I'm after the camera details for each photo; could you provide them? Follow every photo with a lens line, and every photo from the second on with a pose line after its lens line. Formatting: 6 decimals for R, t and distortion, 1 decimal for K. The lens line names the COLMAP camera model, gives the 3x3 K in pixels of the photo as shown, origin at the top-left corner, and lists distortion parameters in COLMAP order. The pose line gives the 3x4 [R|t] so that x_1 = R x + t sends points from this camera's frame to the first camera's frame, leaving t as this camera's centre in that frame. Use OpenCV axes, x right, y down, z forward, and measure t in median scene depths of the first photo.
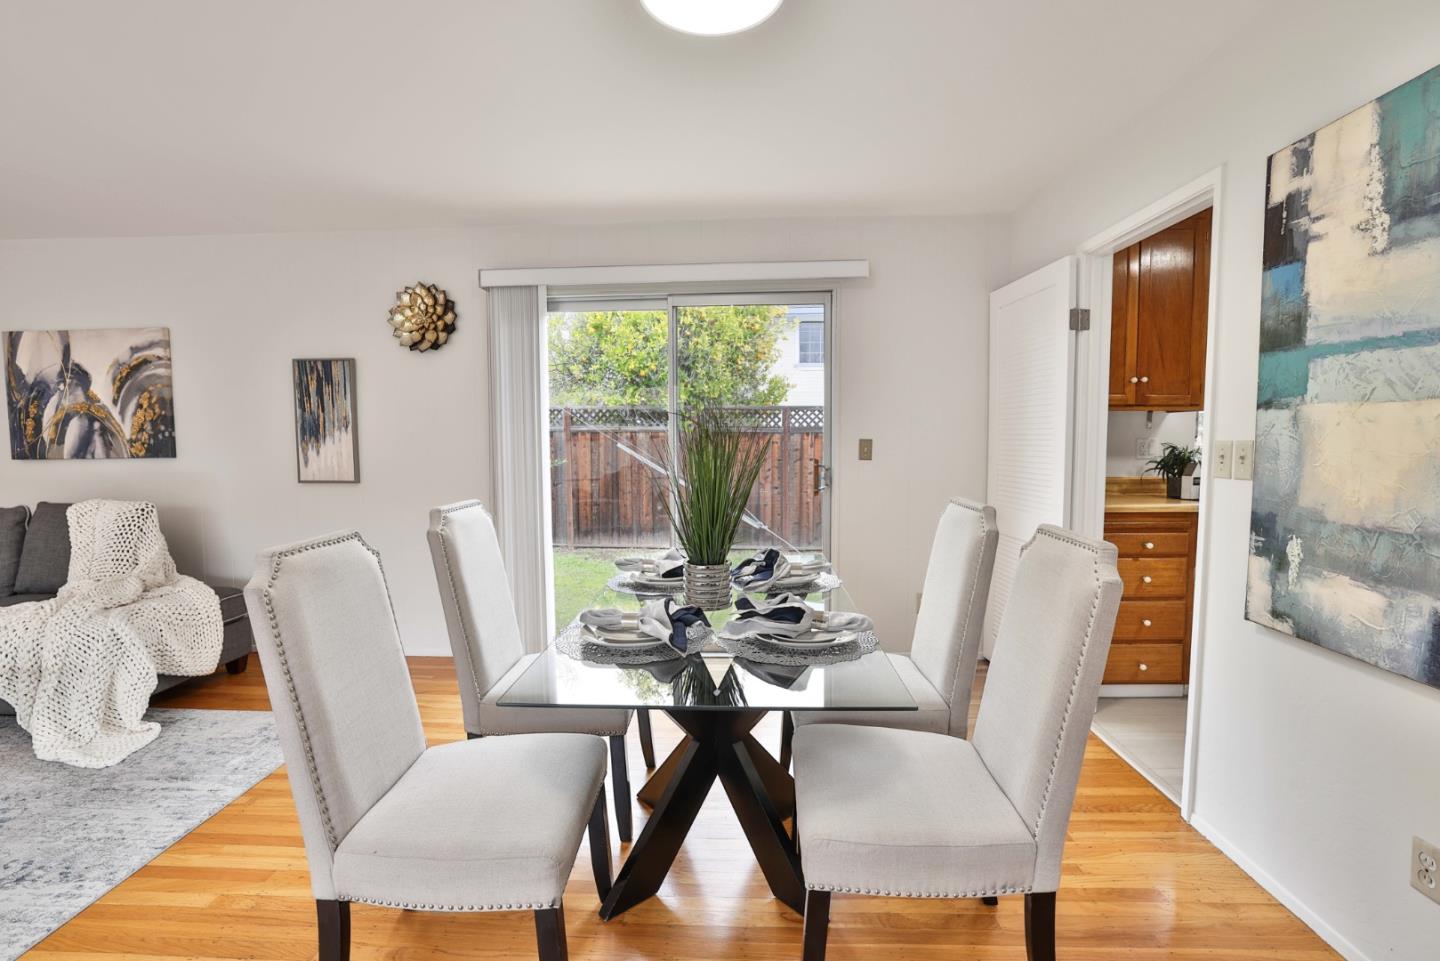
lens RADIAL K [[658.2, 0, 718.8], [0, 658.2, 486.0], [0, 0, 1]] dist [-0.035372, 0.014428]
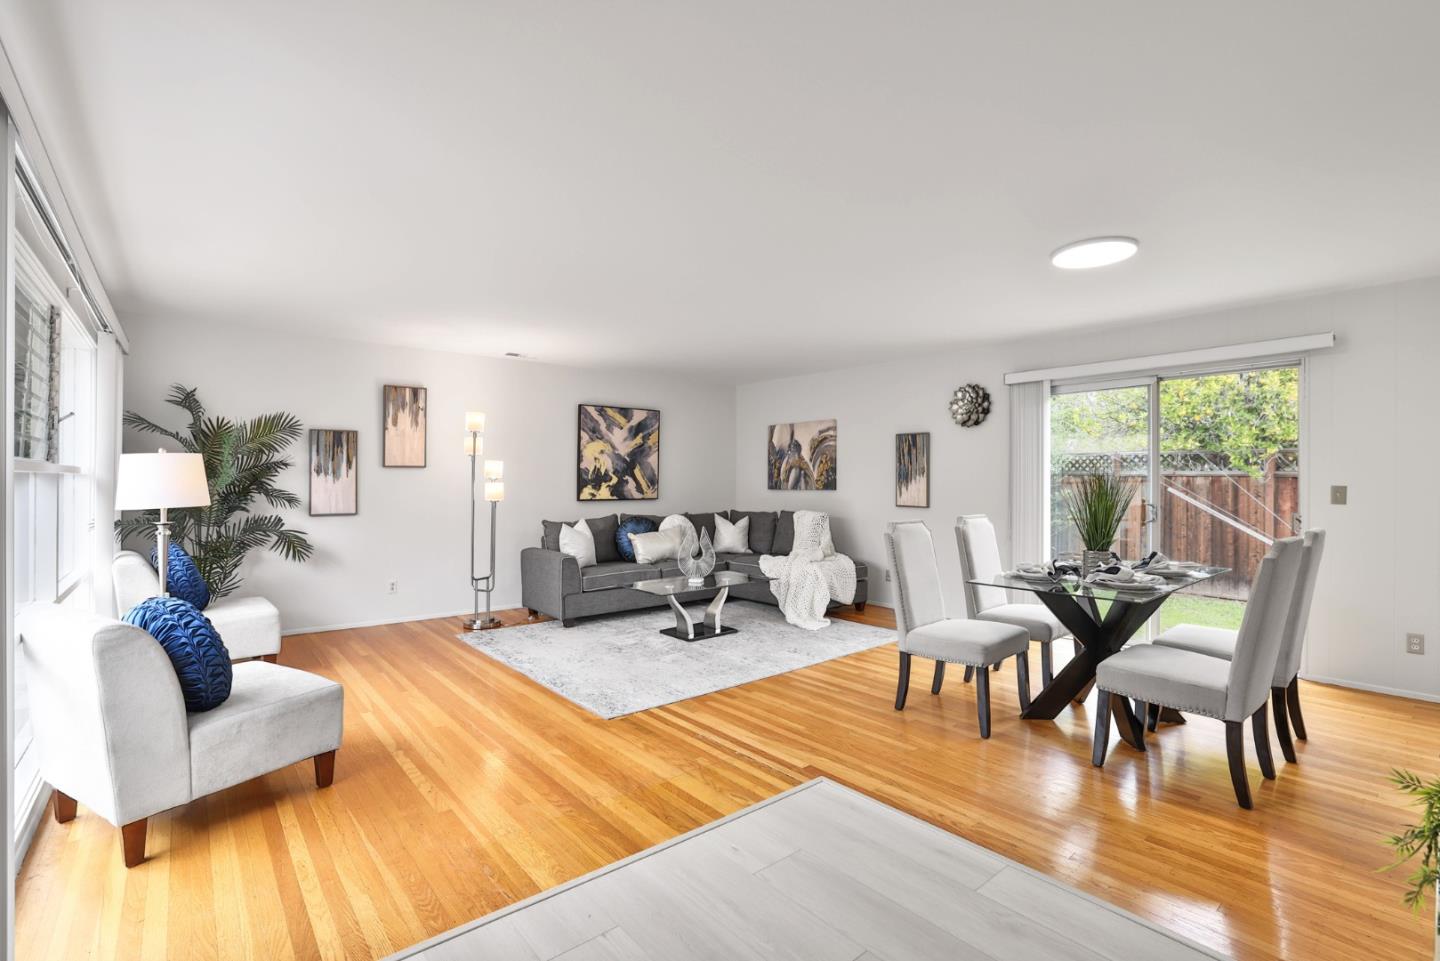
lens RADIAL K [[658.2, 0, 717.3], [0, 658.2, 479.6], [0, 0, 1]] dist [-0.035372, 0.014428]
pose [[0.676435, 0.007473, -0.736465, 0.307500], [-0.062153, 0.996961, -0.046970, 0.035542], [0.733876, 0.077546, 0.674843, -0.515948]]
